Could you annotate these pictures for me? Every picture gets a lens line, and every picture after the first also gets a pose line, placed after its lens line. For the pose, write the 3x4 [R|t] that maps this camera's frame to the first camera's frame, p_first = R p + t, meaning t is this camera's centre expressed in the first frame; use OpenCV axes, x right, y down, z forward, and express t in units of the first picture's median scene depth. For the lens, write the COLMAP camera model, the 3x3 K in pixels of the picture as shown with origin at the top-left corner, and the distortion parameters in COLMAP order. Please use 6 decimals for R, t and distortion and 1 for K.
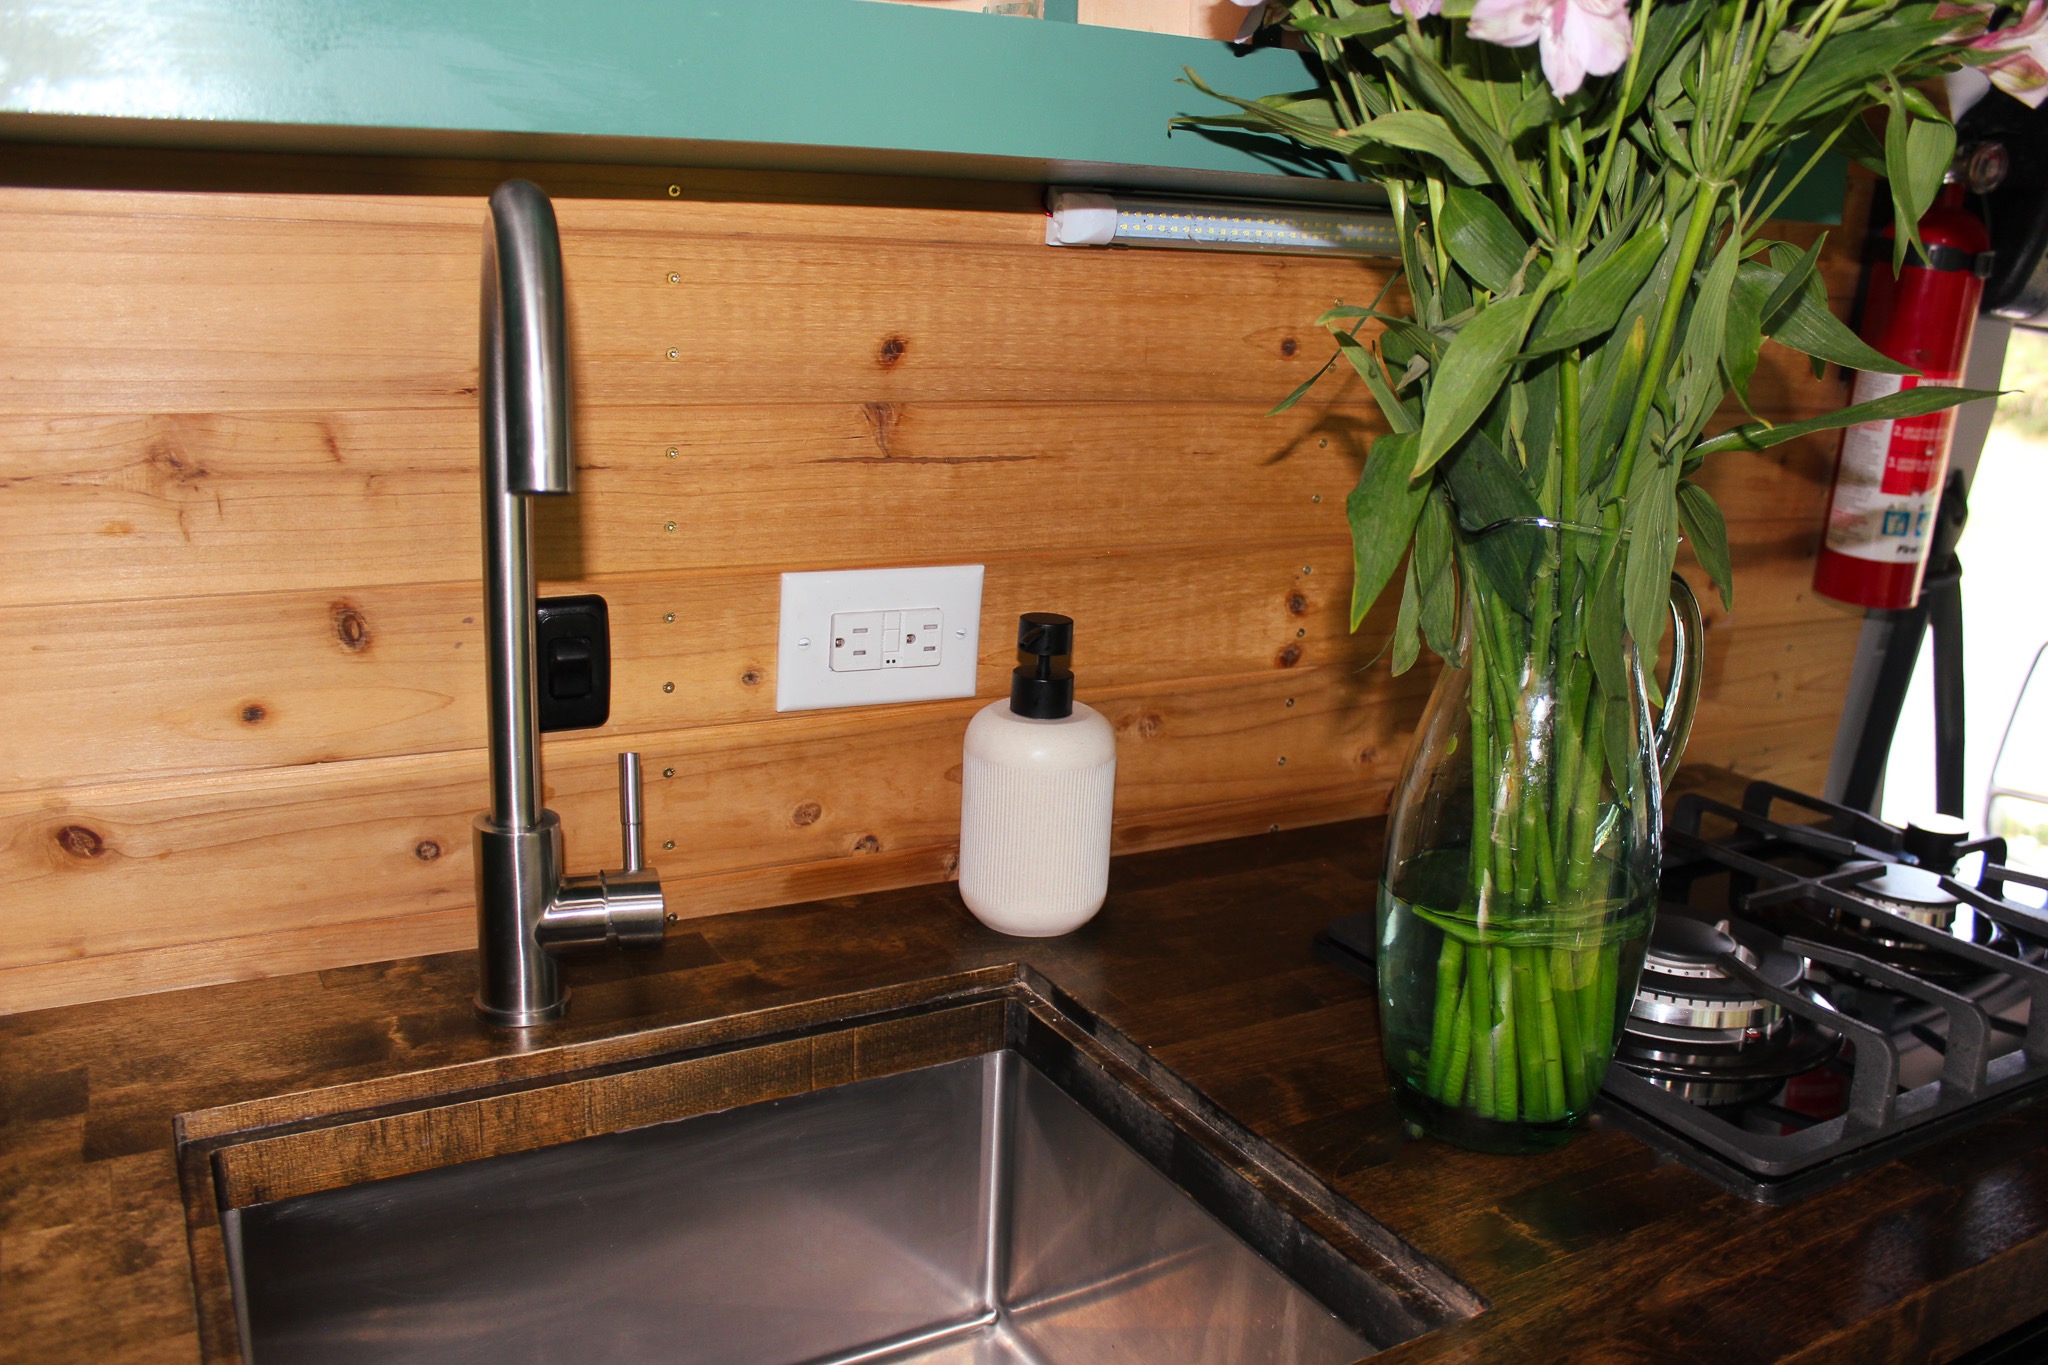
lens RADIAL K [[1689.4, 0, 1045.1], [0, 1689.4, 682.4], [0, 0, 1]] dist [-0.151611, 0.124631]
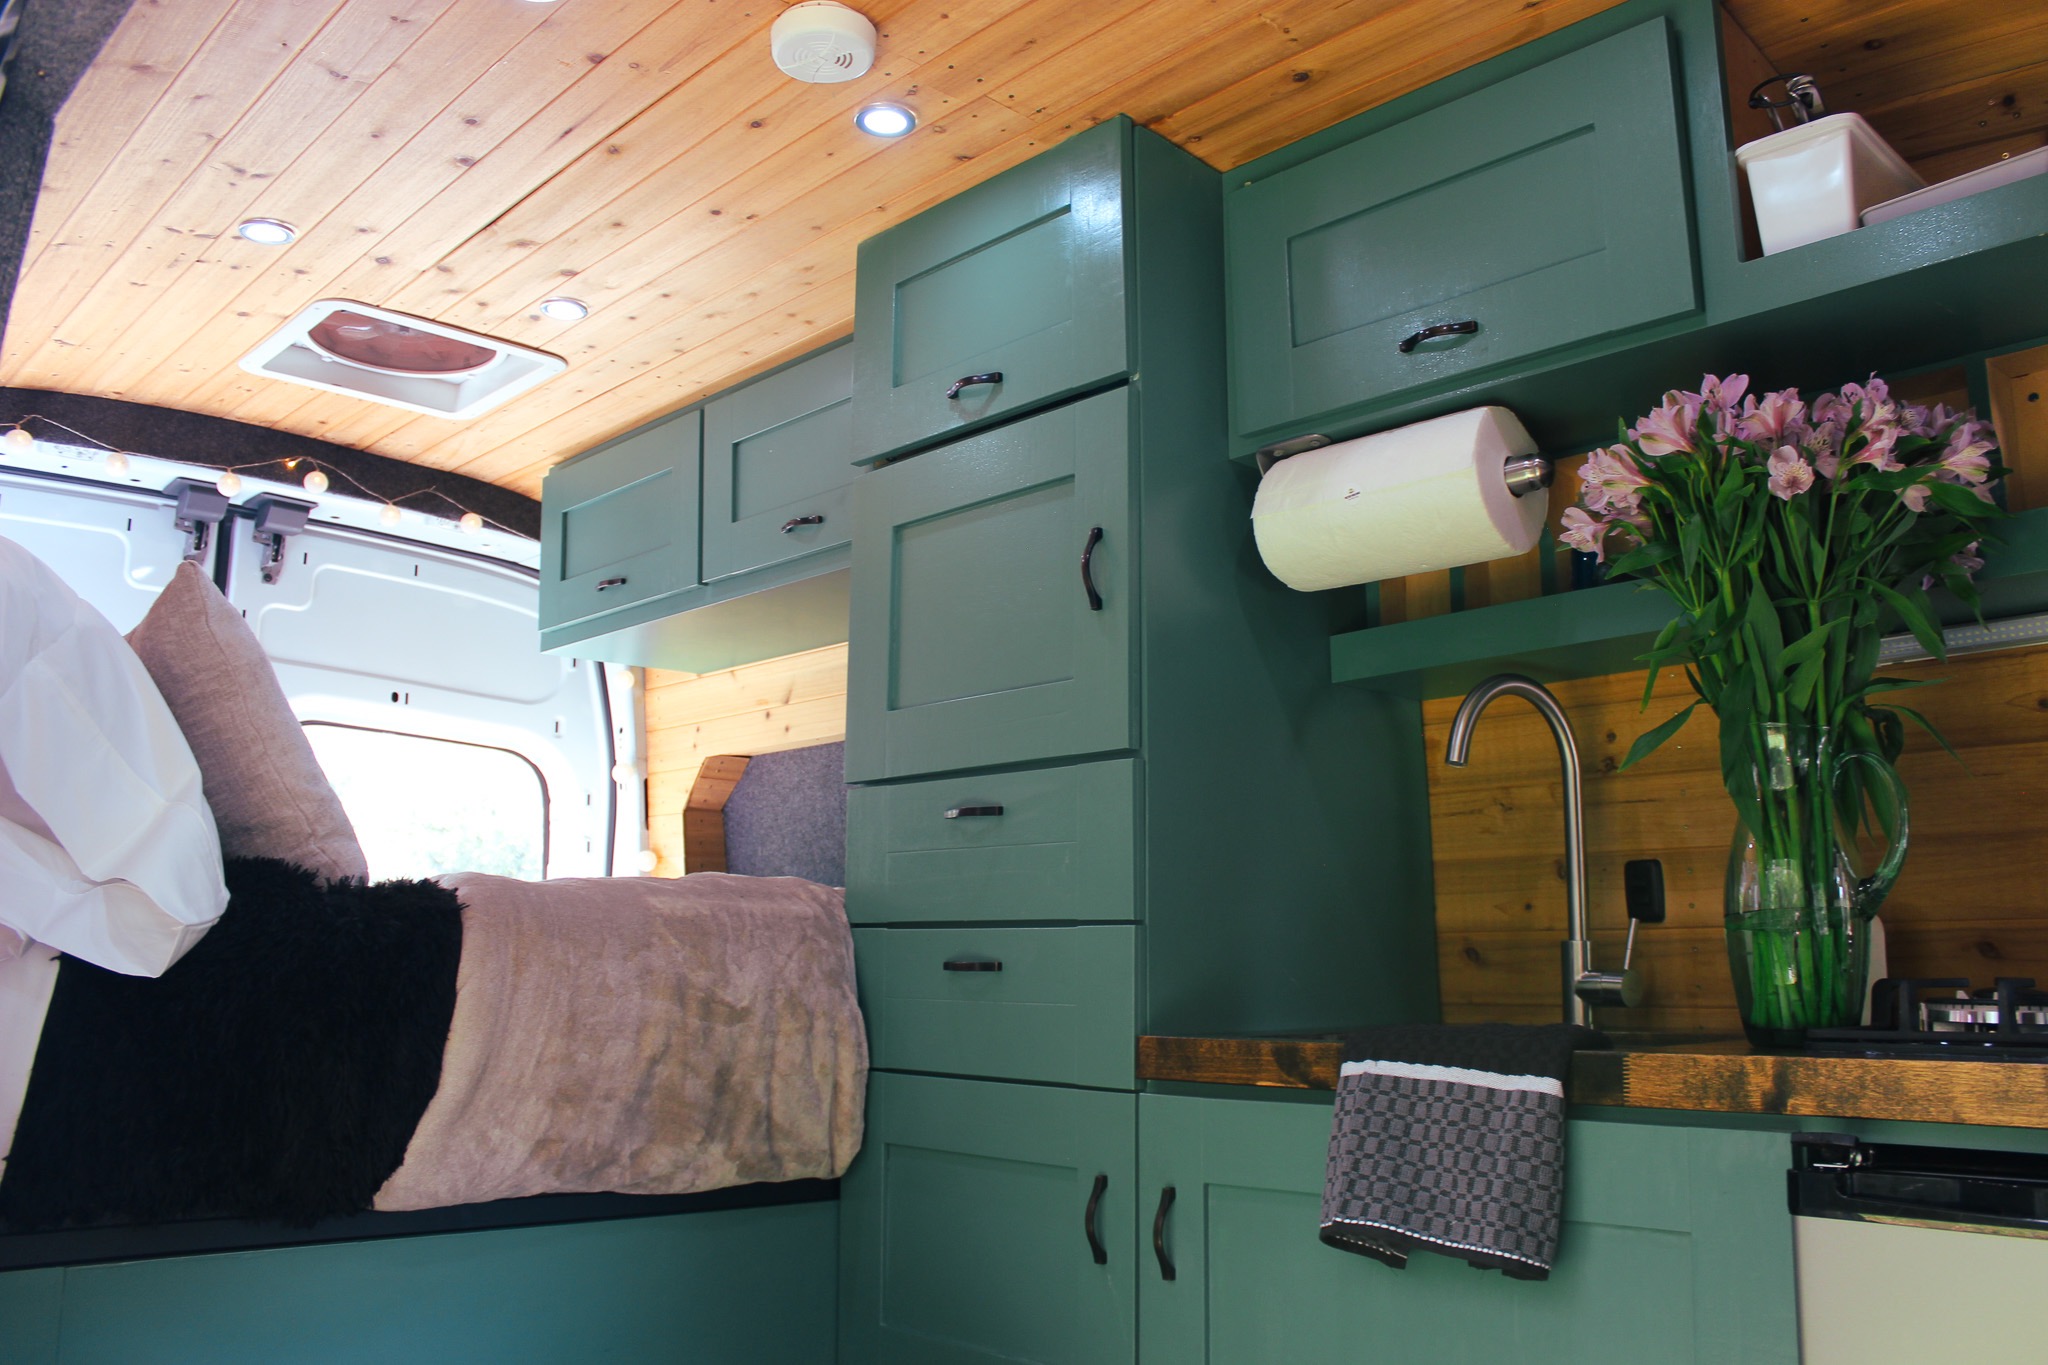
lens RADIAL K [[1689.4, 0, 1034.7], [0, 1689.4, 685.1], [0, 0, 1]] dist [-0.151611, 0.124631]
pose [[0.235433, -0.206930, -0.949606, 1.543374], [-0.243983, 0.933198, -0.263844, 0.473504], [0.940768, 0.293805, 0.169218, -0.191041]]
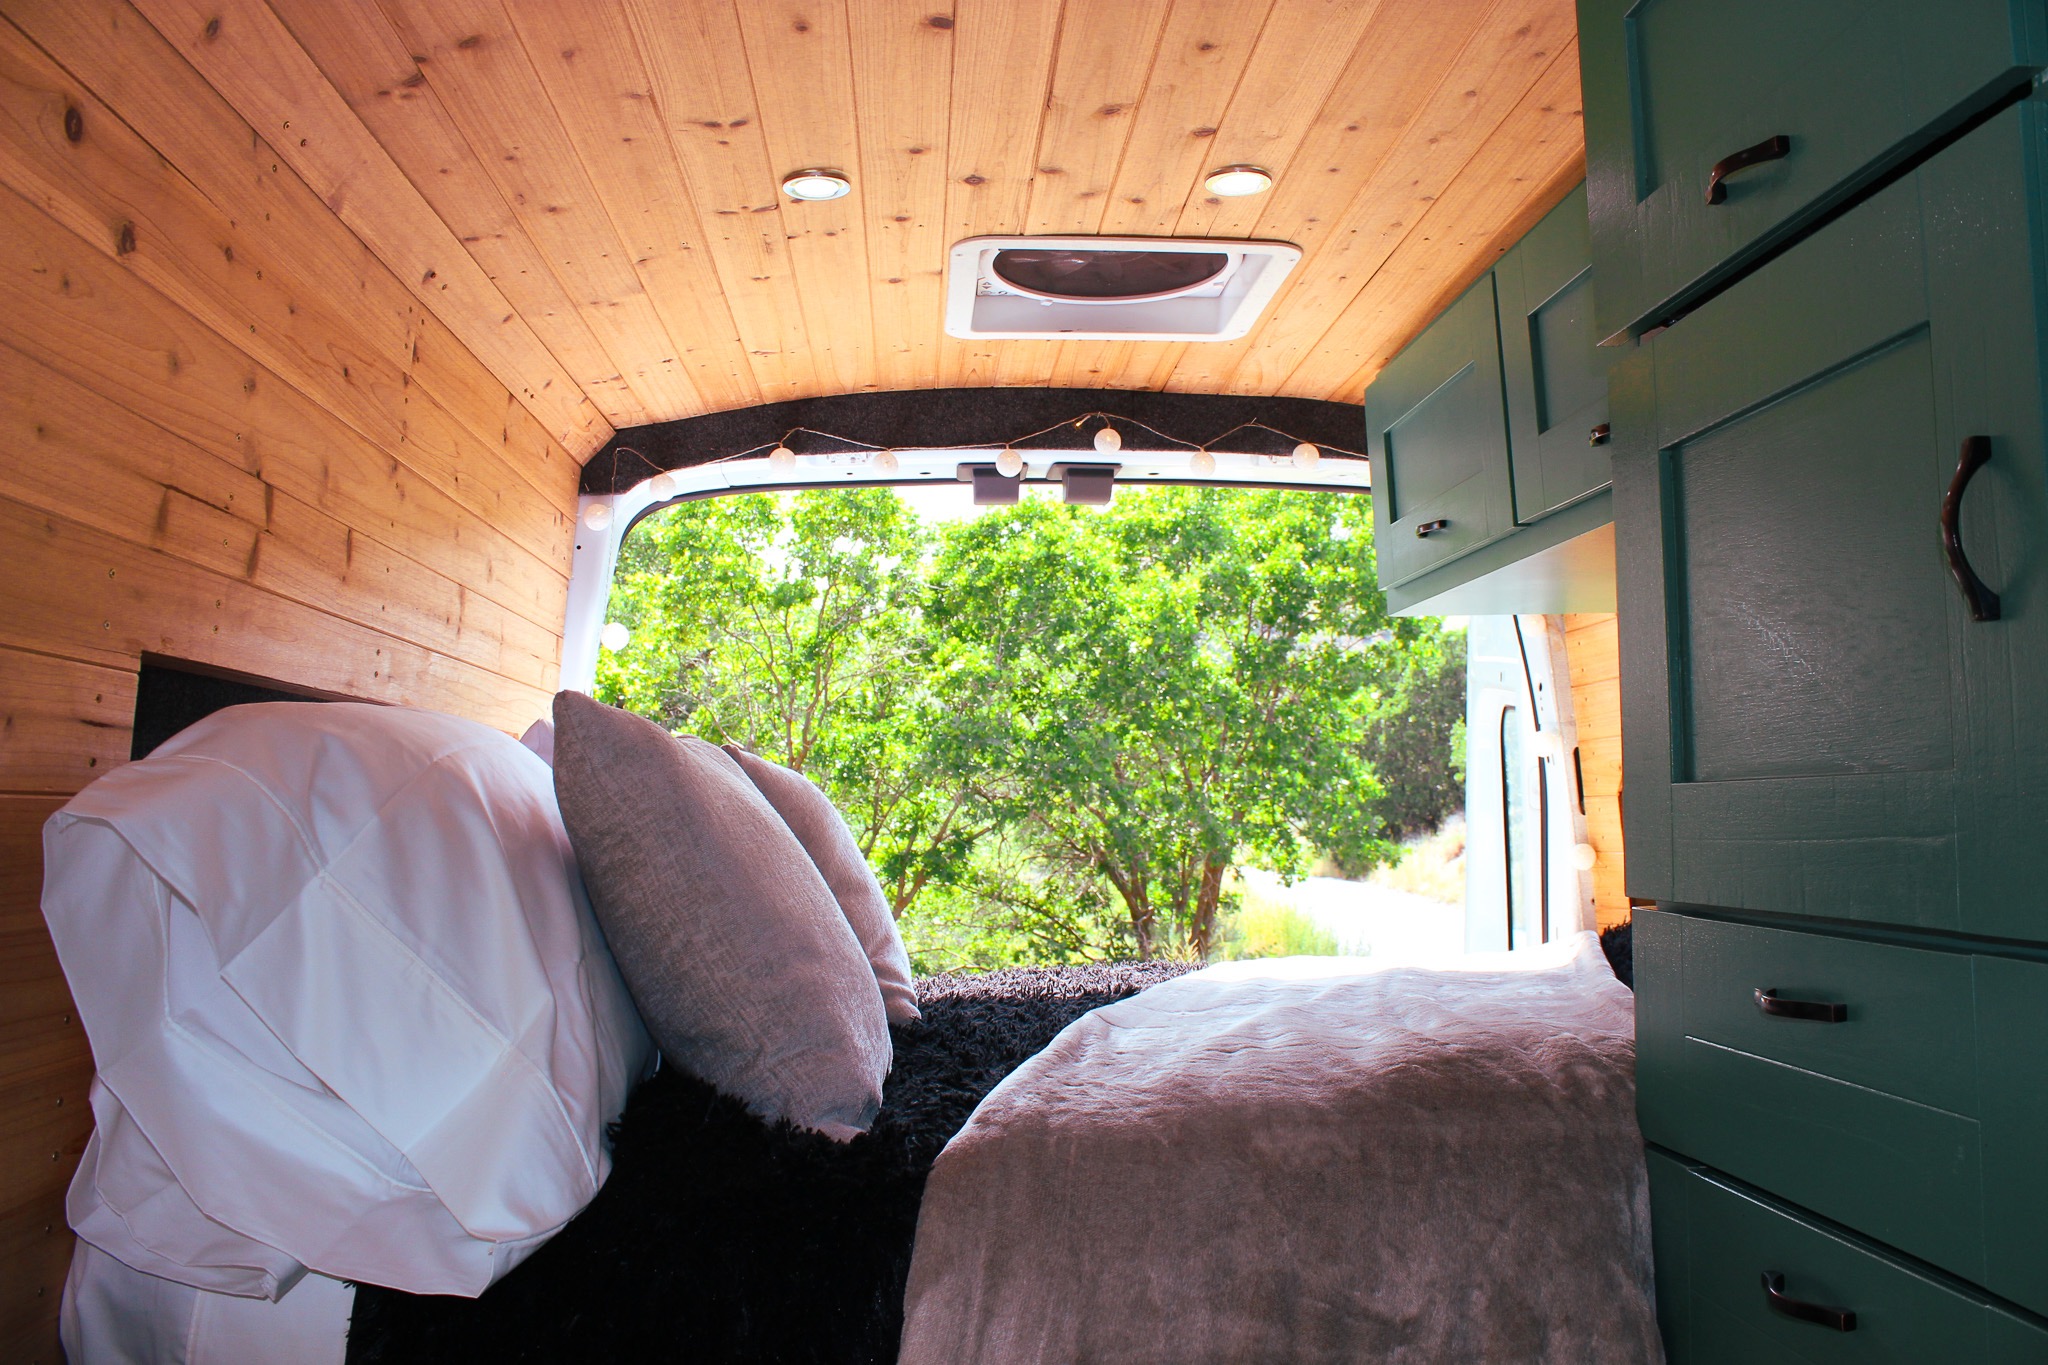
lens RADIAL K [[1689.4, 0, 1026.4], [0, 1689.4, 696.0], [0, 0, 1]] dist [-0.151611, 0.124631]
pose [[-0.433702, -0.101887, -0.895277, 0.706940], [-0.234198, 0.972185, 0.002815, 0.015185], [0.870088, 0.210893, -0.445501, 0.127434]]
